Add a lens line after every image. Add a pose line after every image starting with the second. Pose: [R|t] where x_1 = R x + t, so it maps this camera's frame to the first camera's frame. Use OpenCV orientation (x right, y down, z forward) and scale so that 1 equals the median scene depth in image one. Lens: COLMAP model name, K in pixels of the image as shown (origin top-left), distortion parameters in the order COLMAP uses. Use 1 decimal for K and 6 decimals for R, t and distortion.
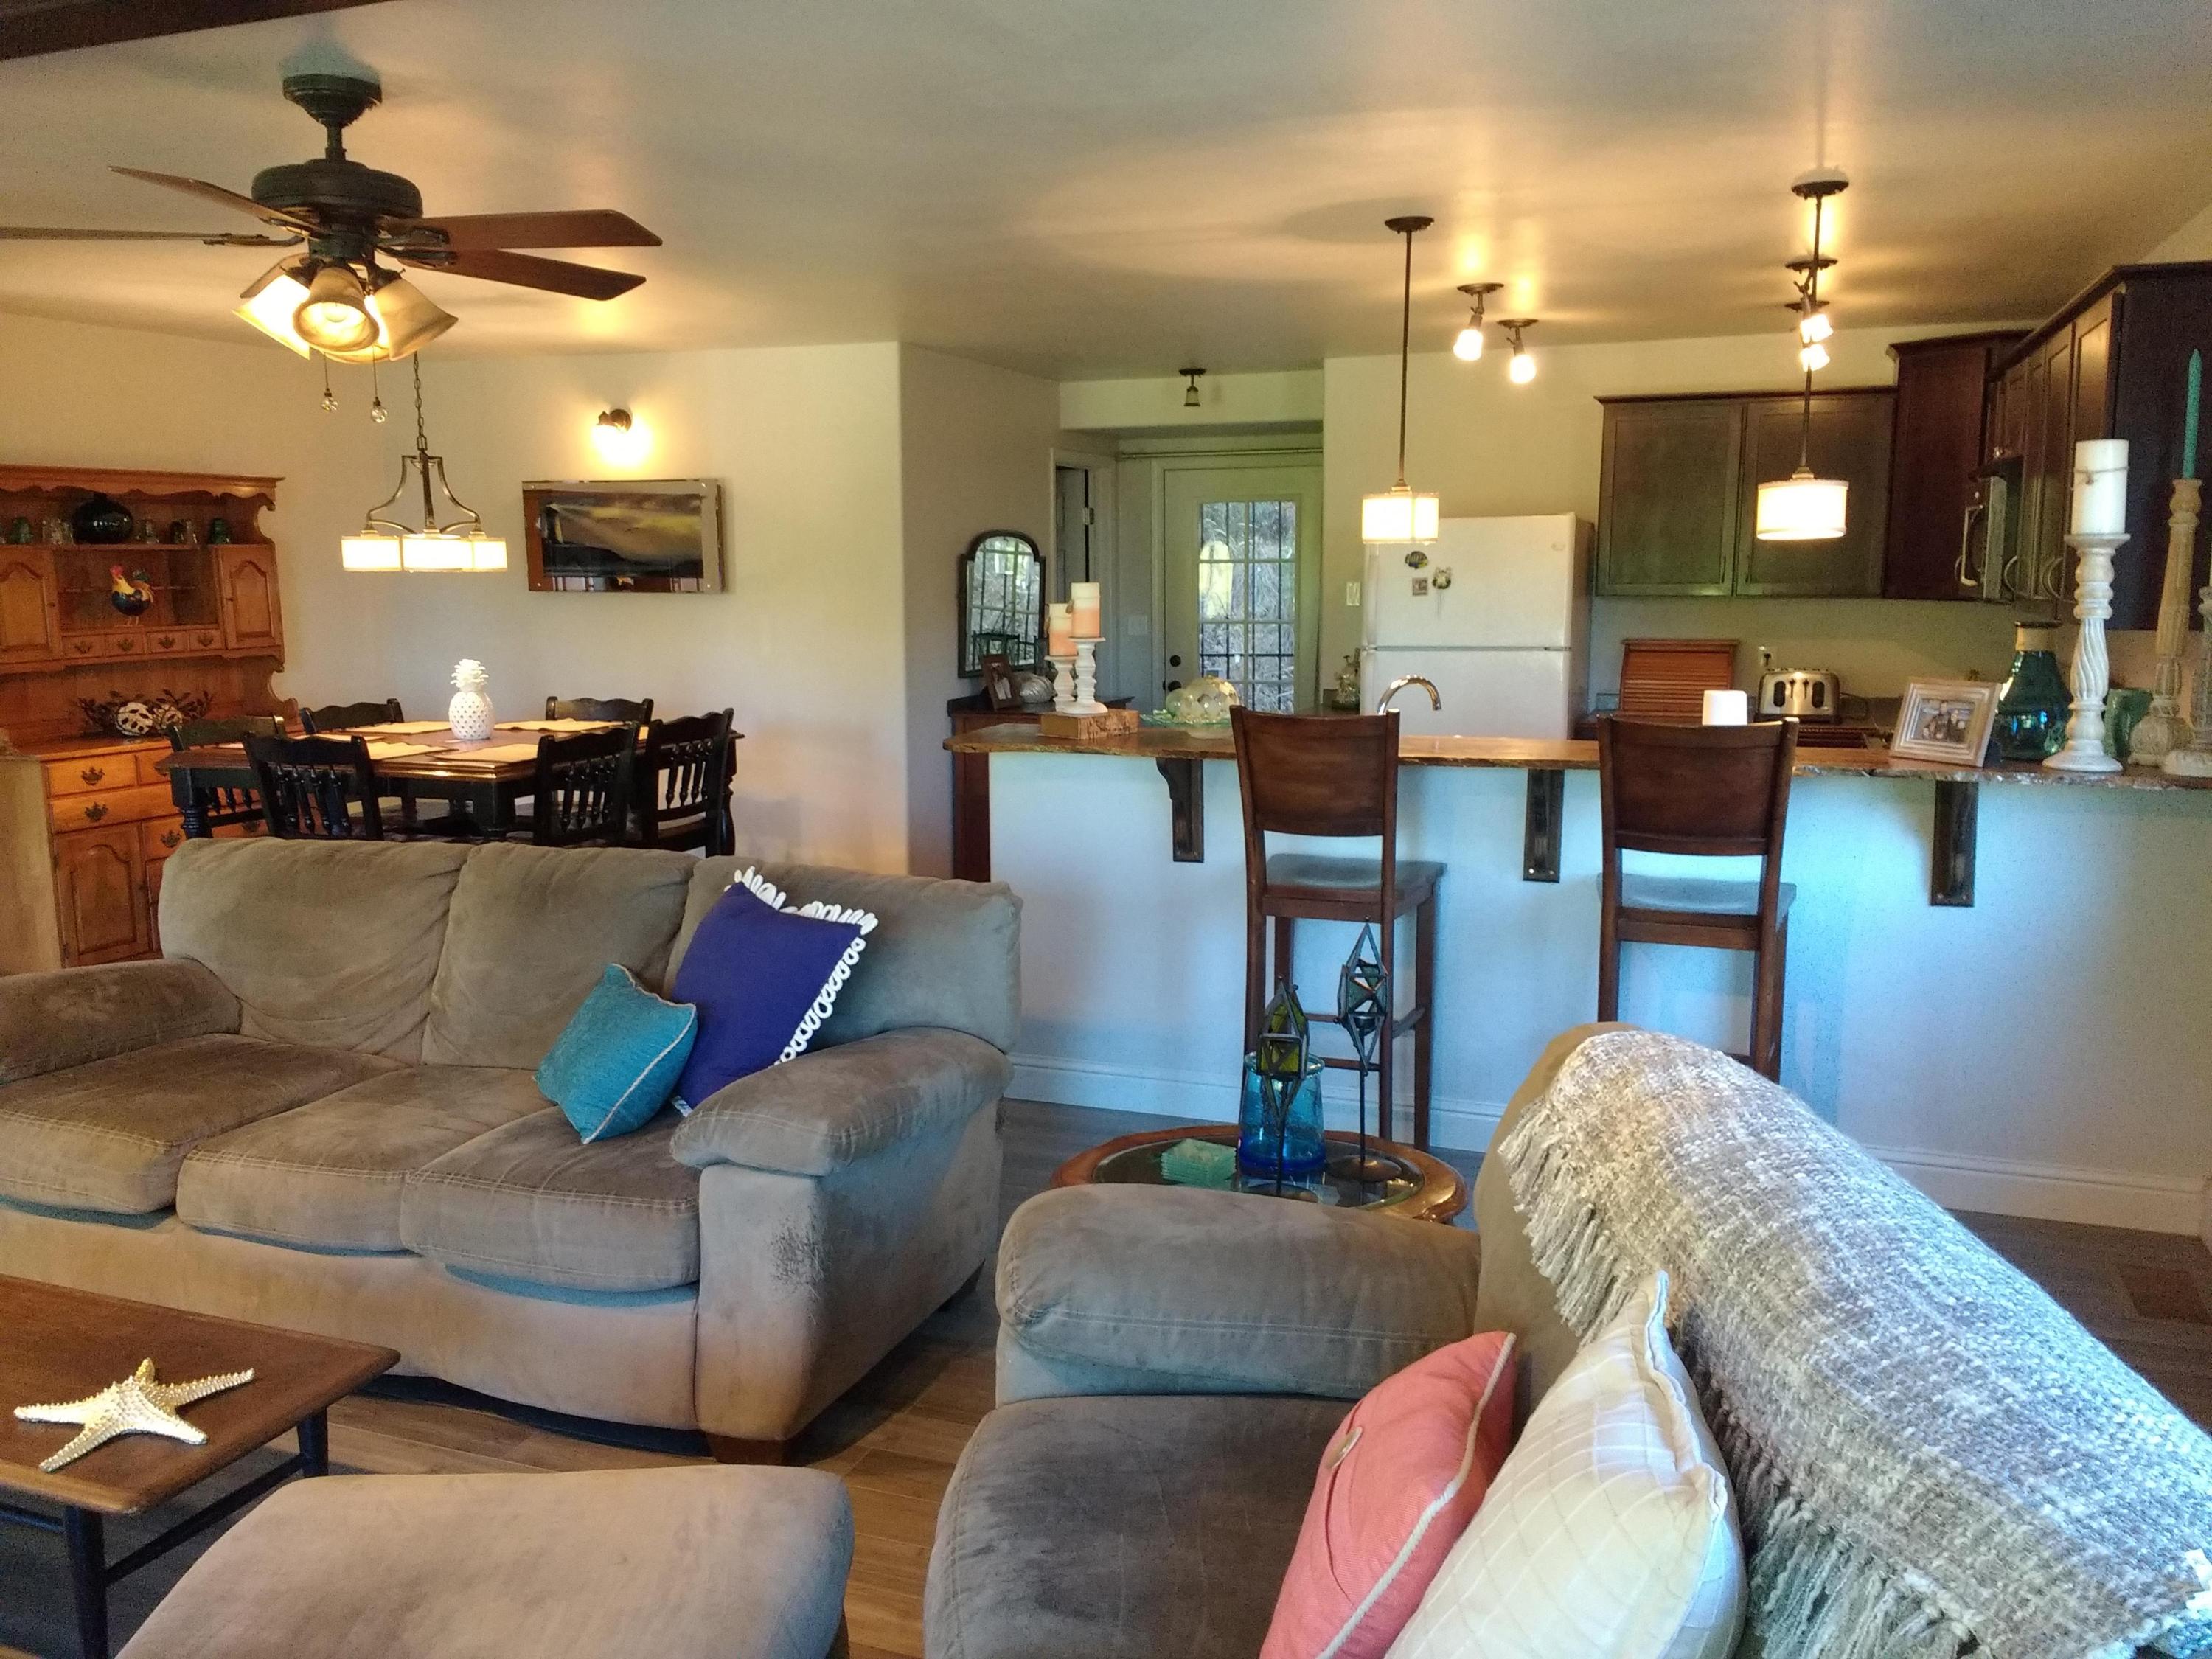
lens RADIAL K [[1754.1, 0, 1102.7], [0, 1754.1, 824.7], [0, 0, 1]] dist [0.112293, -0.175028]
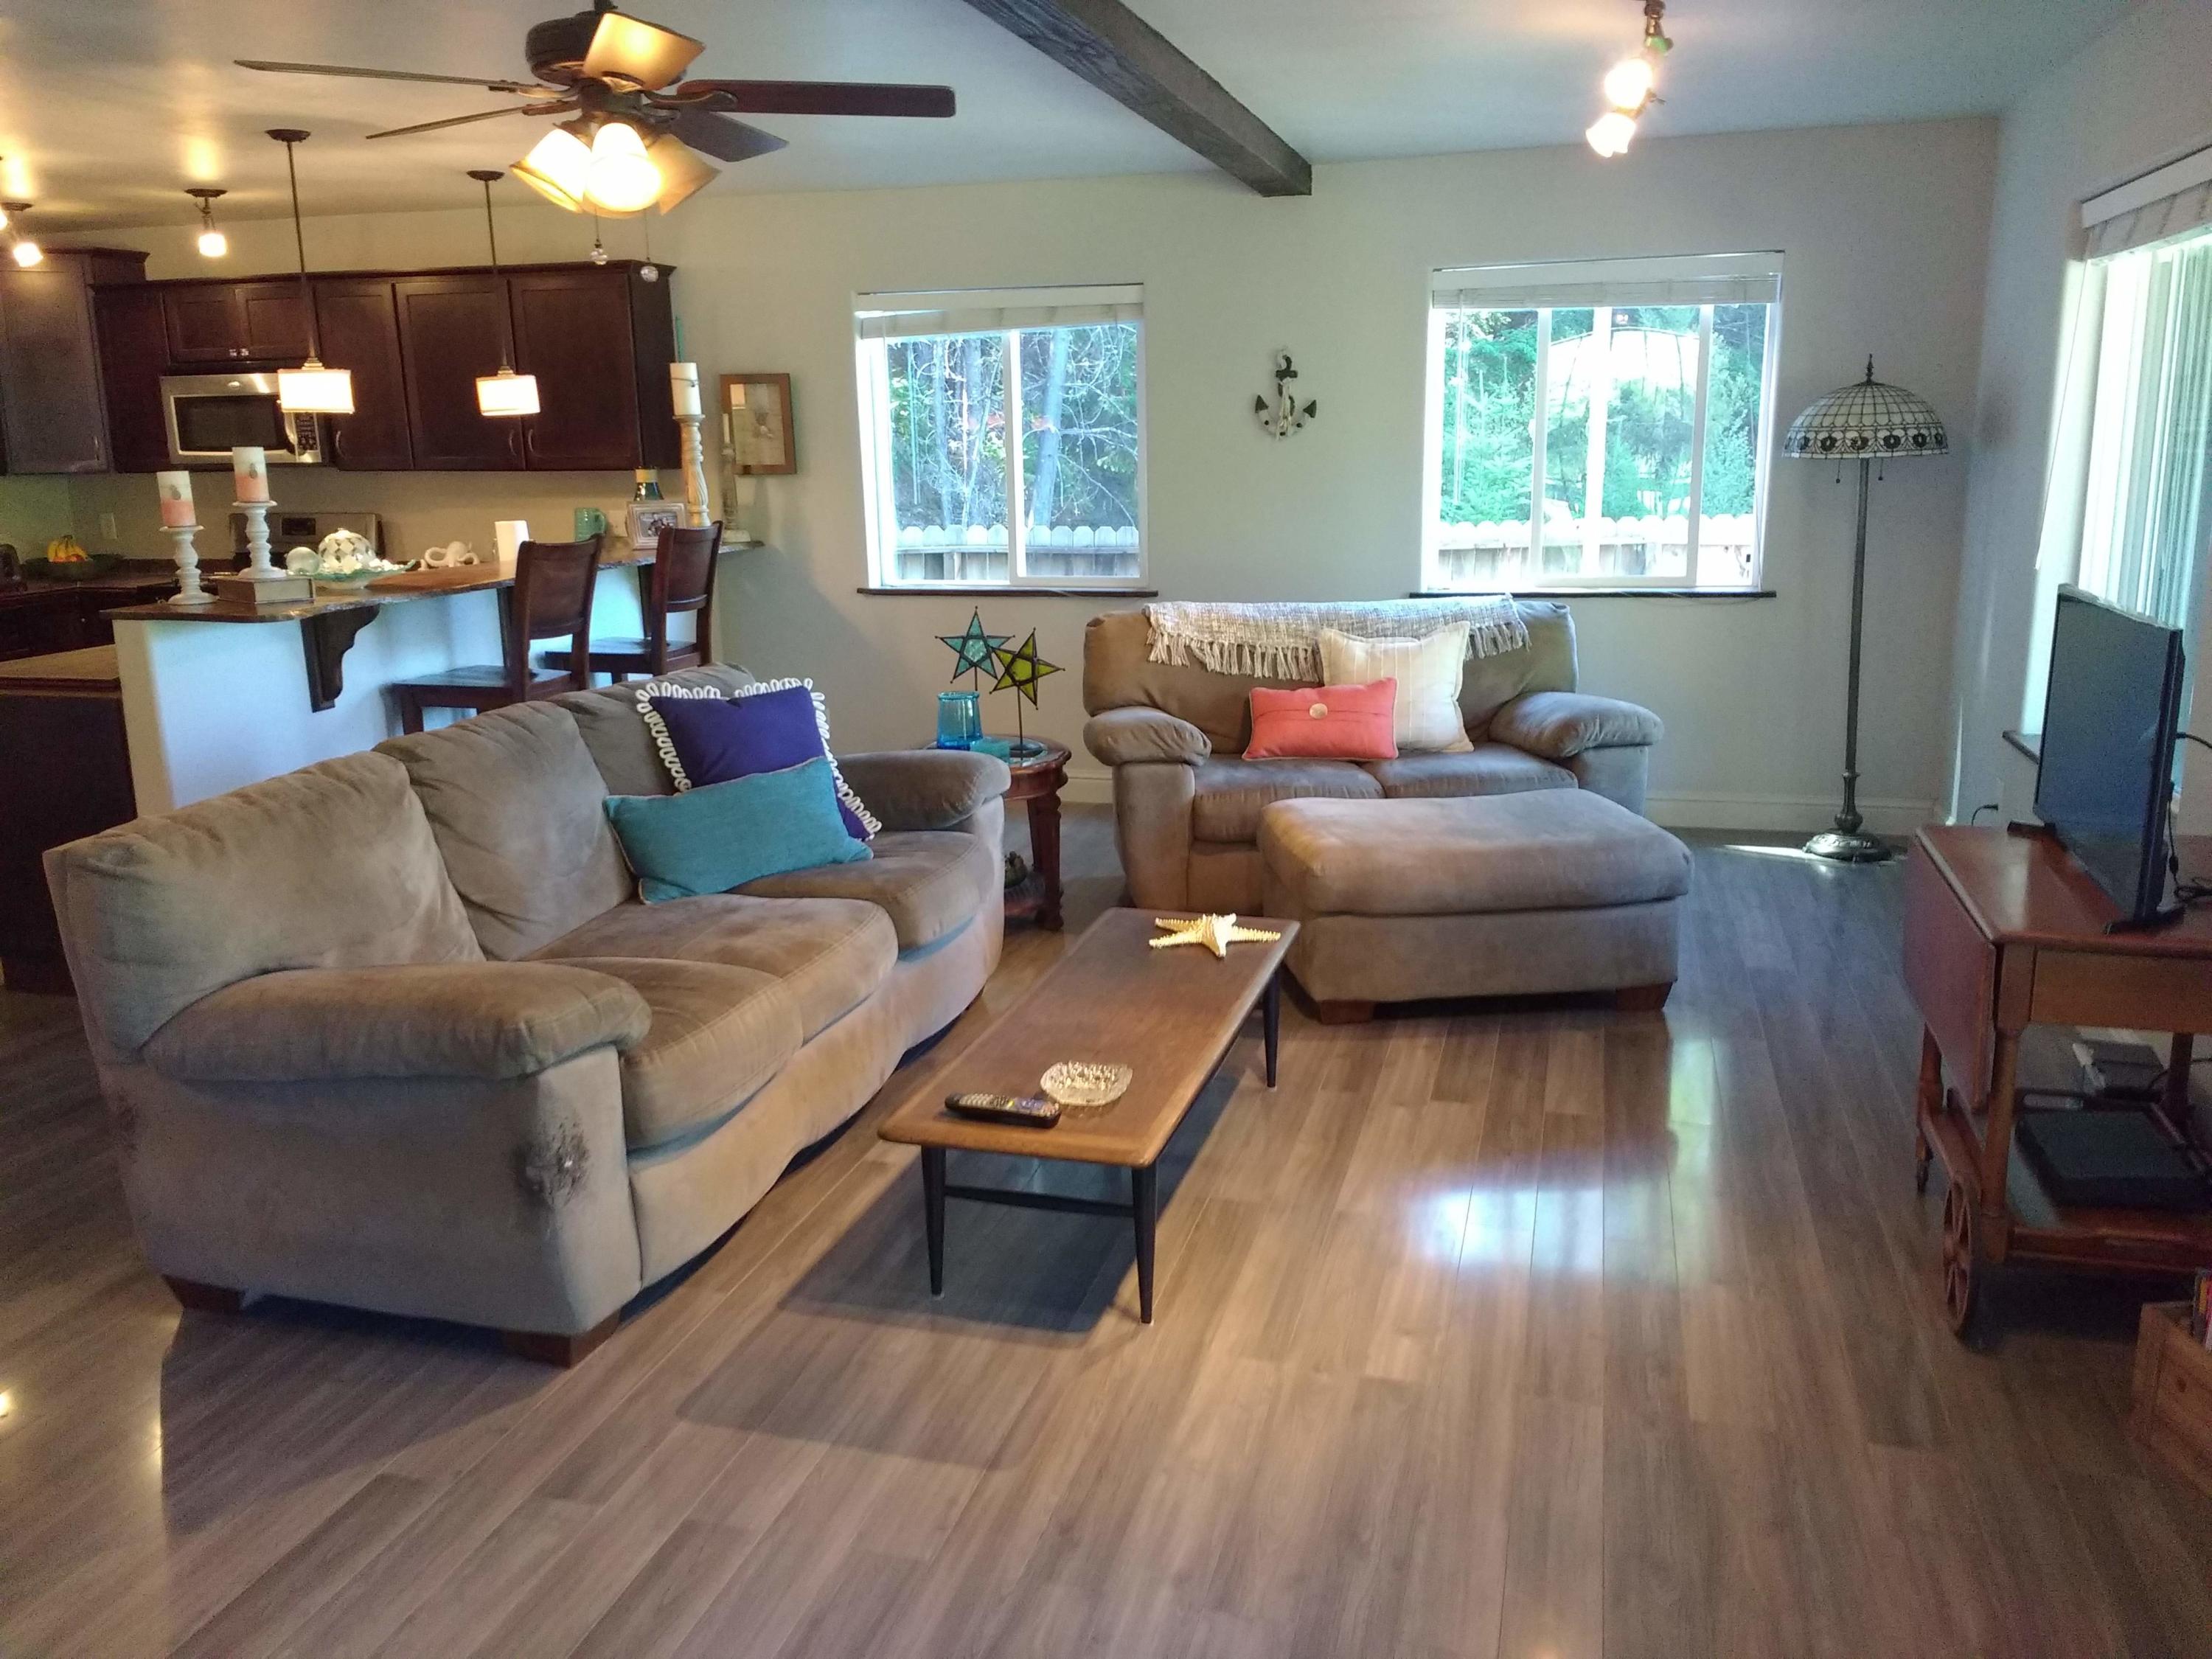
lens RADIAL K [[1754.1, 0, 1102.7], [0, 1754.1, 824.7], [0, 0, 1]] dist [0.112293, -0.175028]
pose [[-0.091458, -0.210650, 0.973274, -0.978959], [0.165798, 0.960507, 0.223466, -0.069419], [-0.981910, 0.181805, -0.052921, 0.555052]]
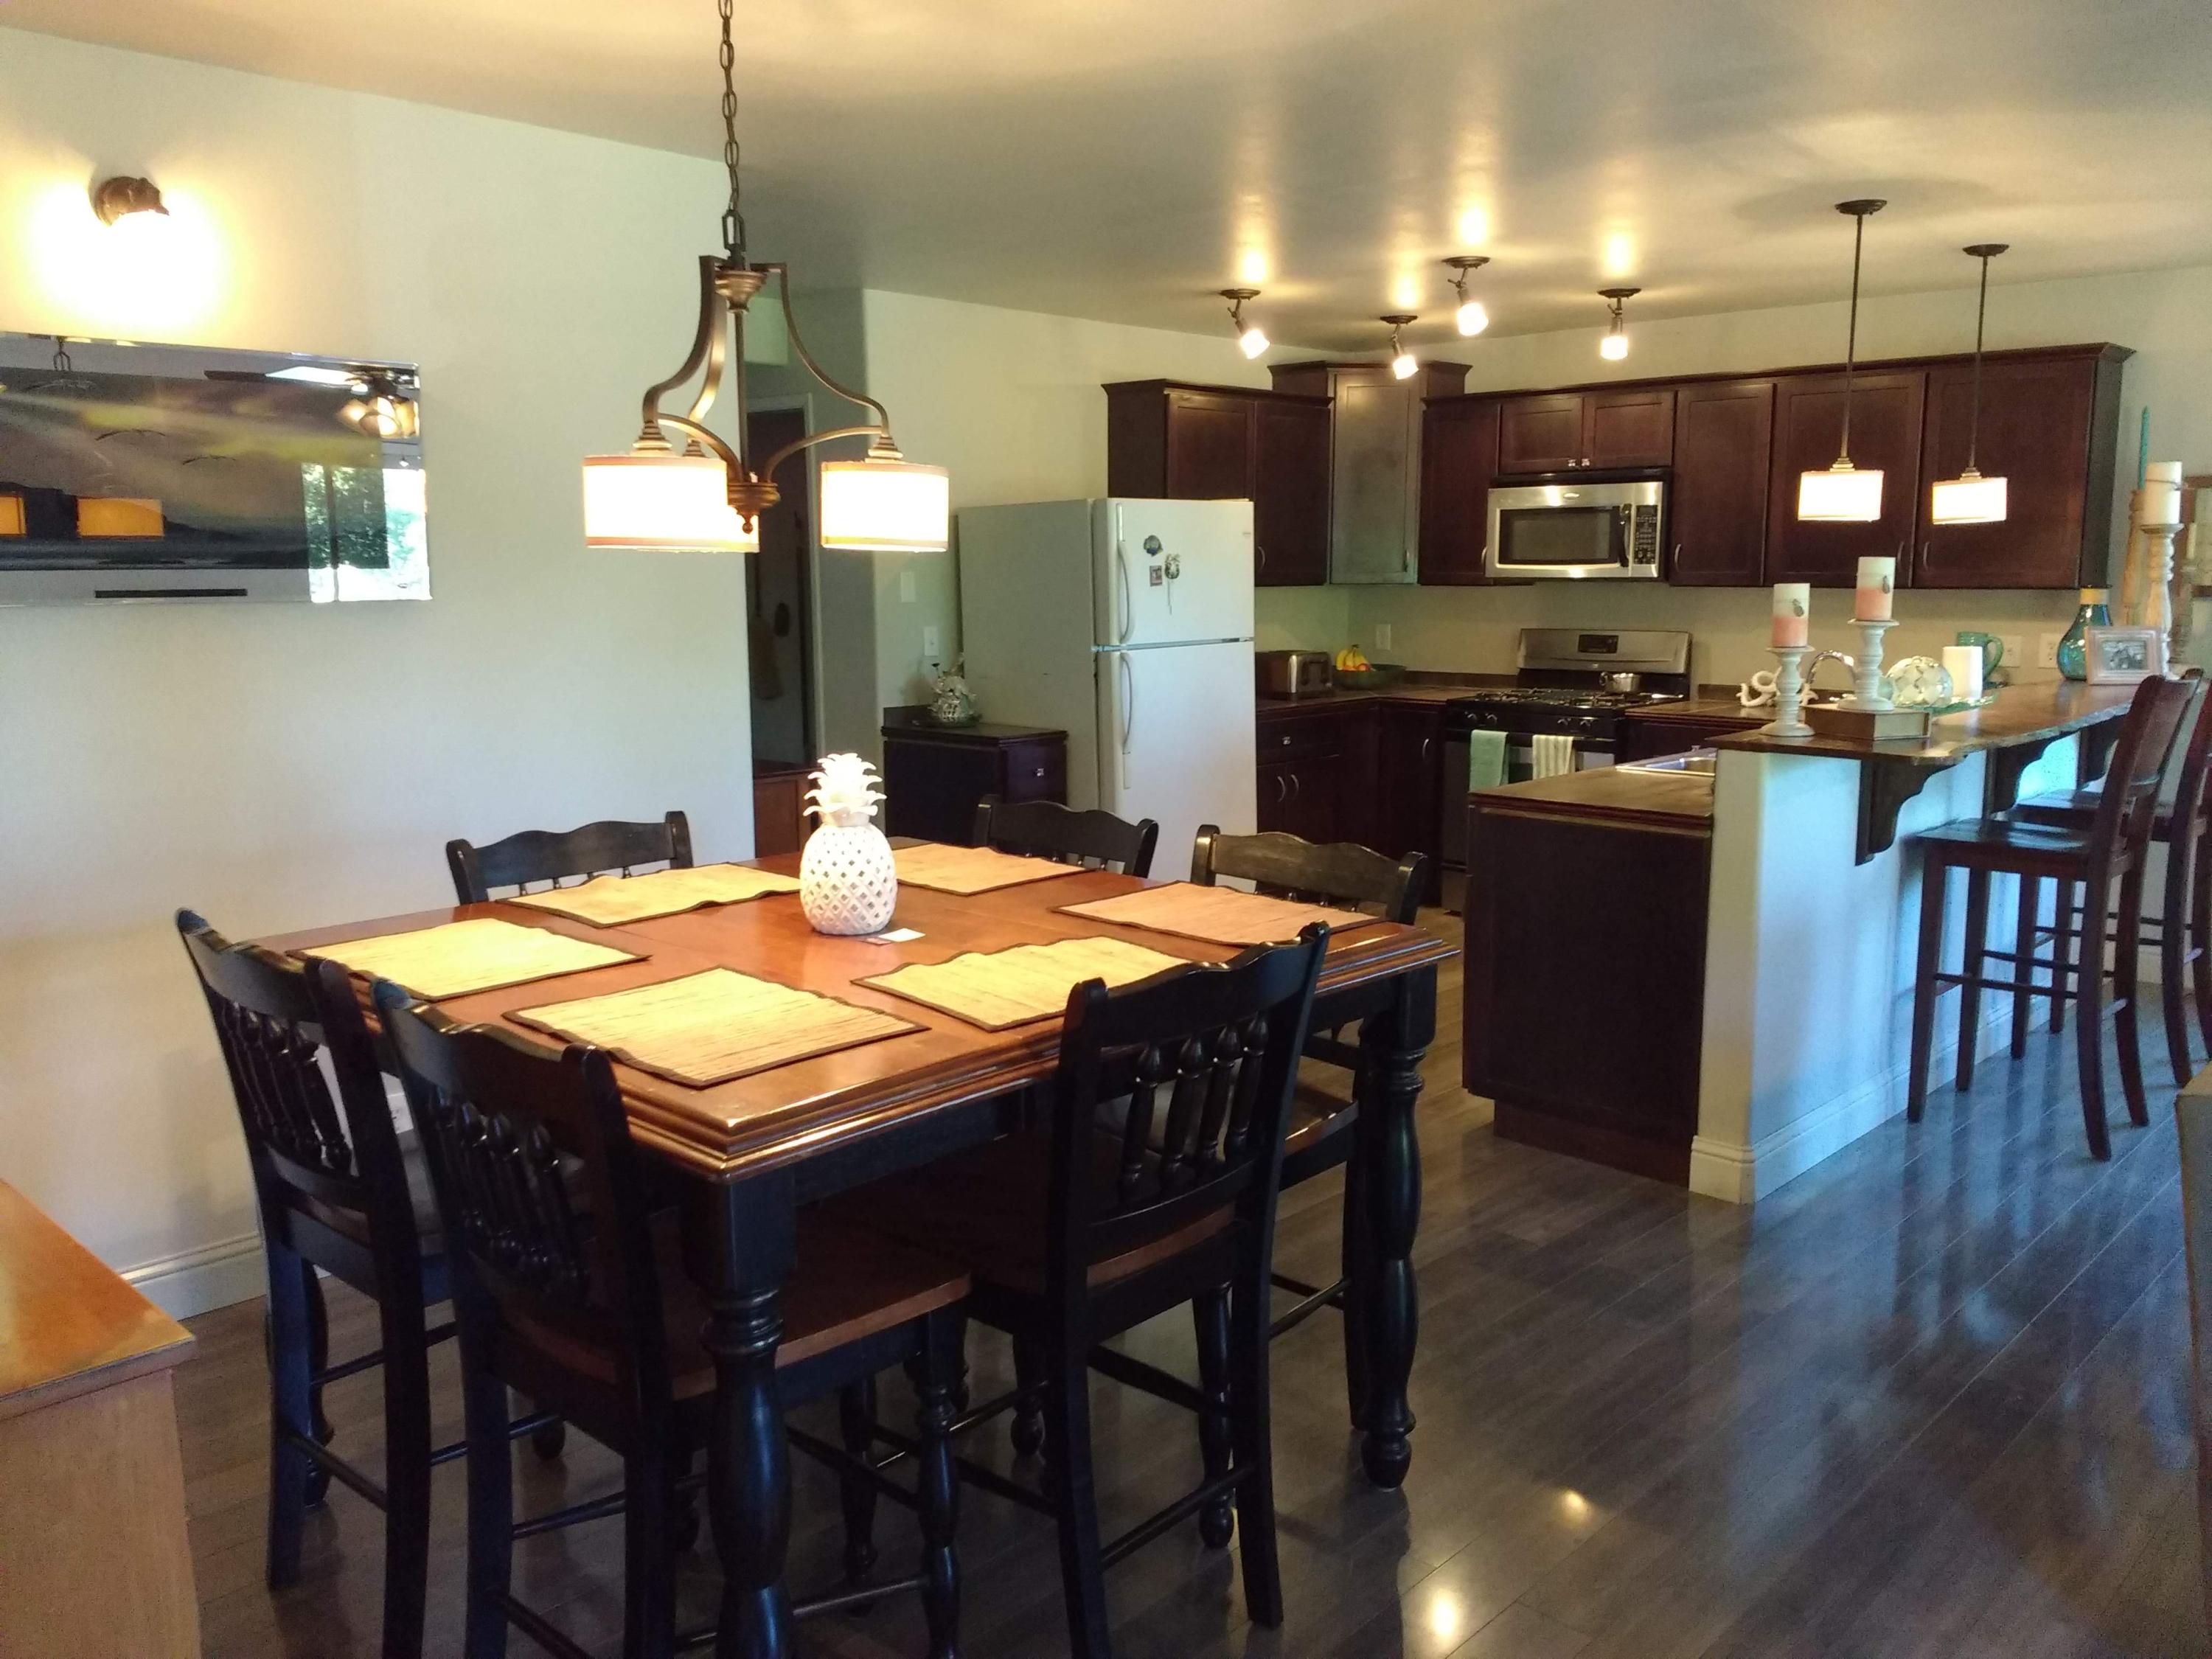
lens RADIAL K [[1754.1, 0, 1102.7], [0, 1754.1, 824.7], [0, 0, 1]] dist [0.112293, -0.175028]
pose [[0.385884, -0.134399, 0.912705, -0.866061], [0.138569, 0.986552, 0.086687, -0.122379], [-0.912081, 0.093021, 0.399318, 0.907849]]
